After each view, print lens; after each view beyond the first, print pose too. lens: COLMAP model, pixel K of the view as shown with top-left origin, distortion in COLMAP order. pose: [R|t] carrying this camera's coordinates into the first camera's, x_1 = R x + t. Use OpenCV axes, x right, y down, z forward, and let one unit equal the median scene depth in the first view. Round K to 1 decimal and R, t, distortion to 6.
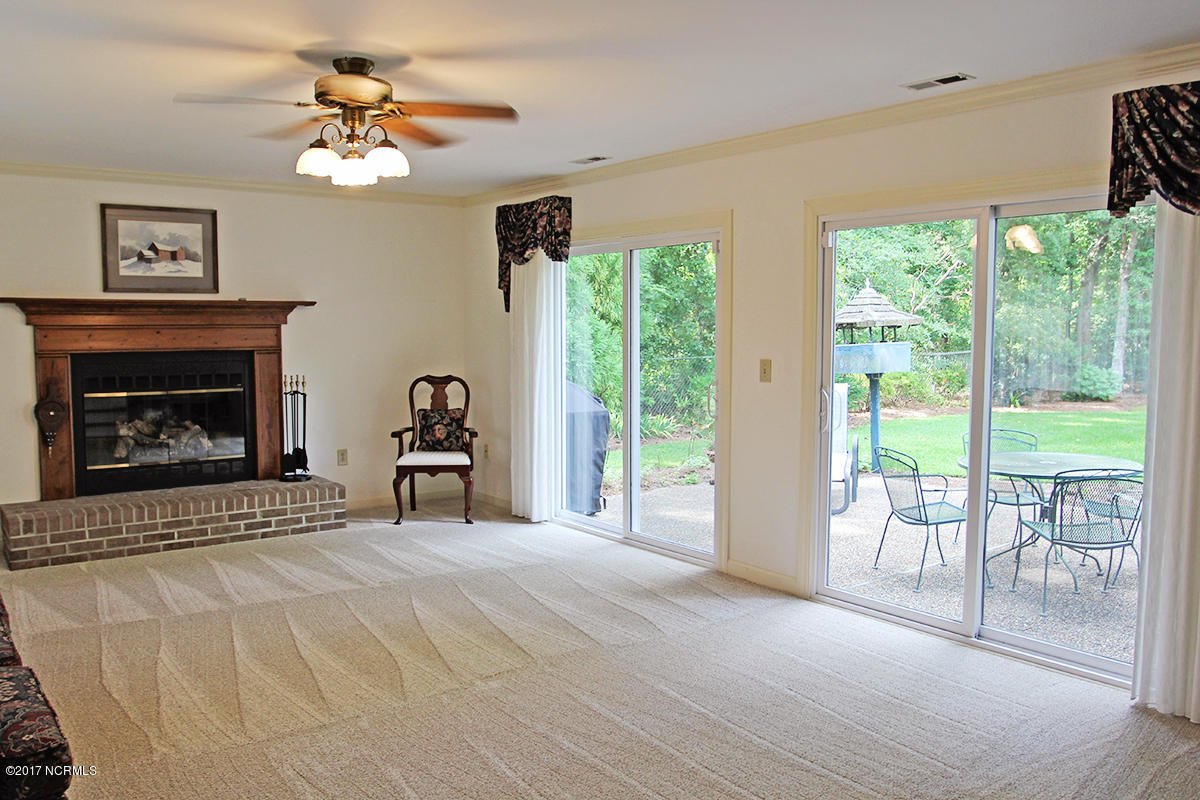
lens RADIAL K [[959.5, 0, 593.4], [0, 959.5, 396.9], [0, 0, 1]] dist [-0.091920, 0.051822]
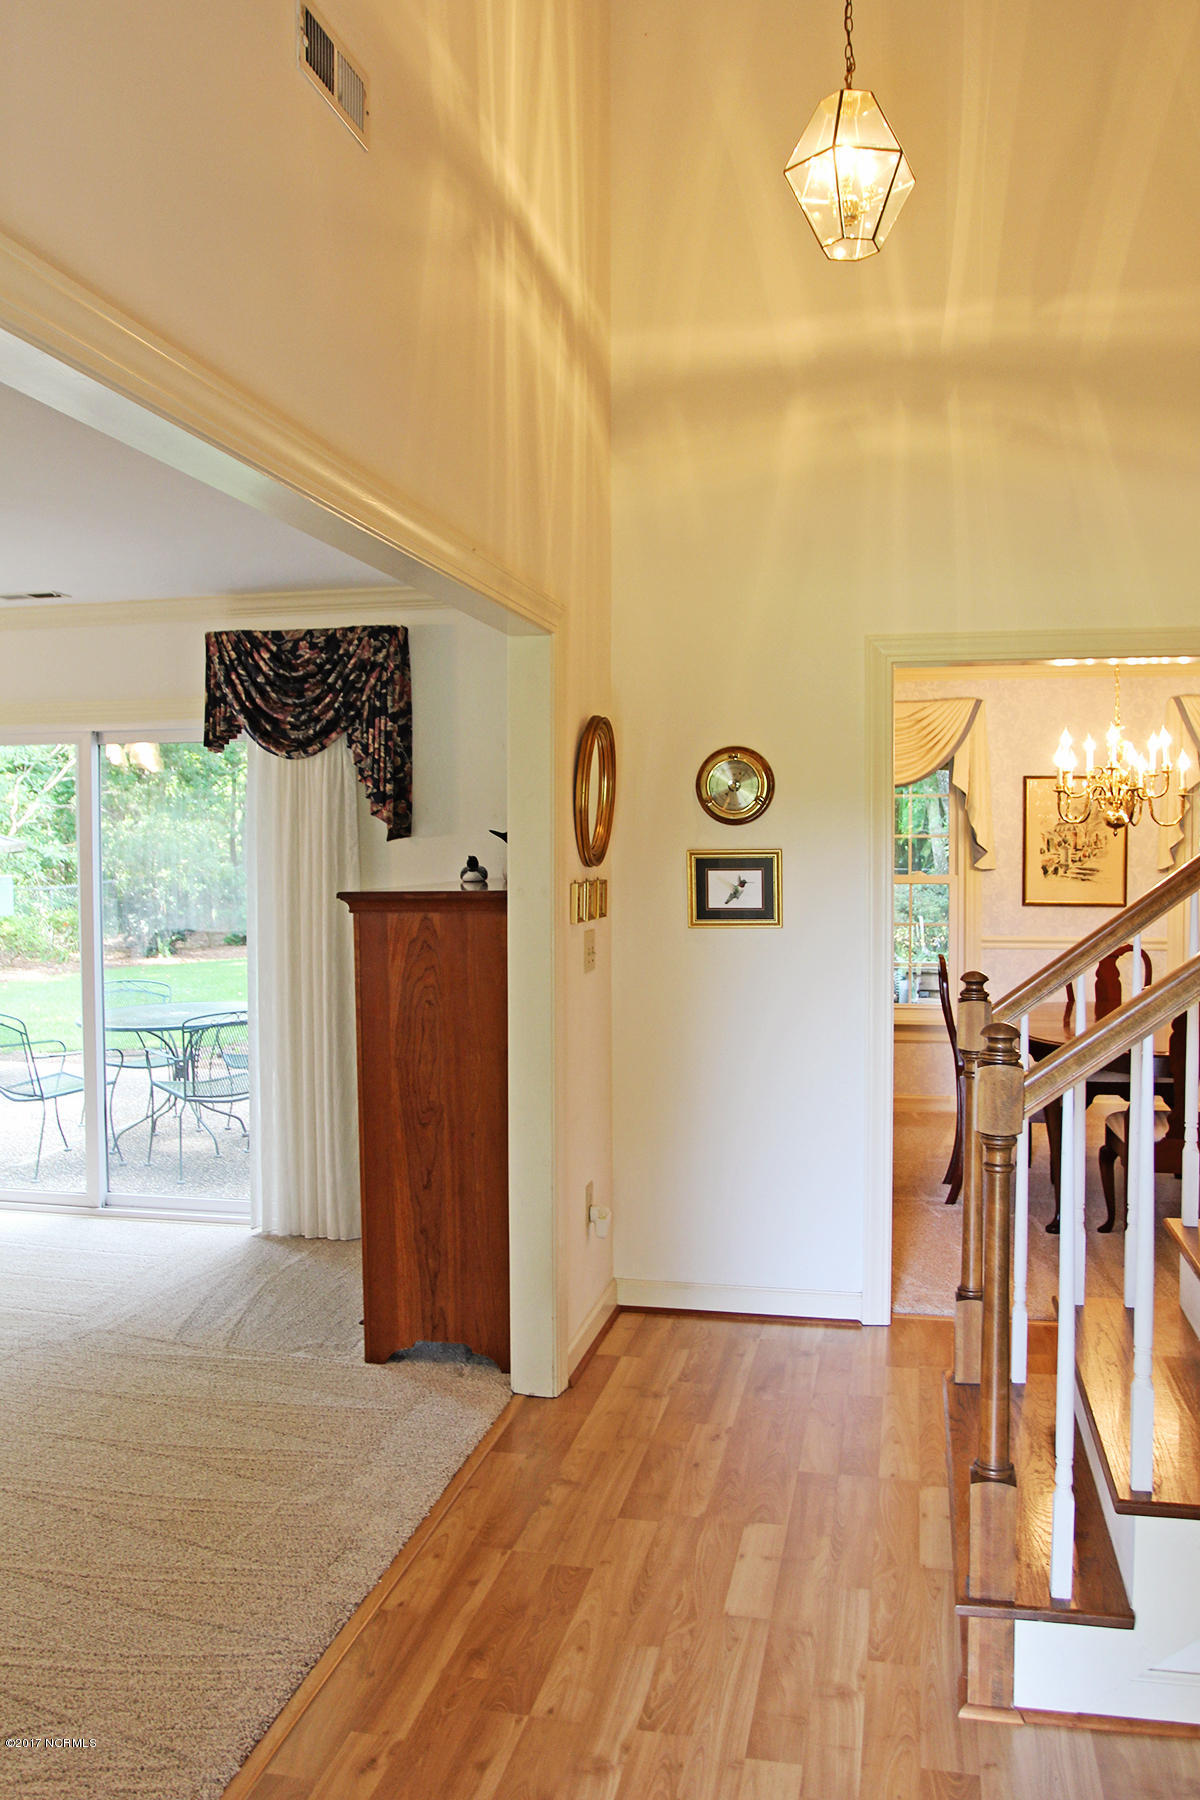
lens RADIAL K [[1439.3, 0, 587.6], [0, 1439.3, 892.4], [0, 0, 1]] dist [-0.091920, 0.051822]
pose [[0.761483, -0.030729, 0.647456, -0.068079], [0.056978, 0.998182, -0.019638, 0.005072], [-0.645675, 0.051845, 0.761850, -0.215983]]
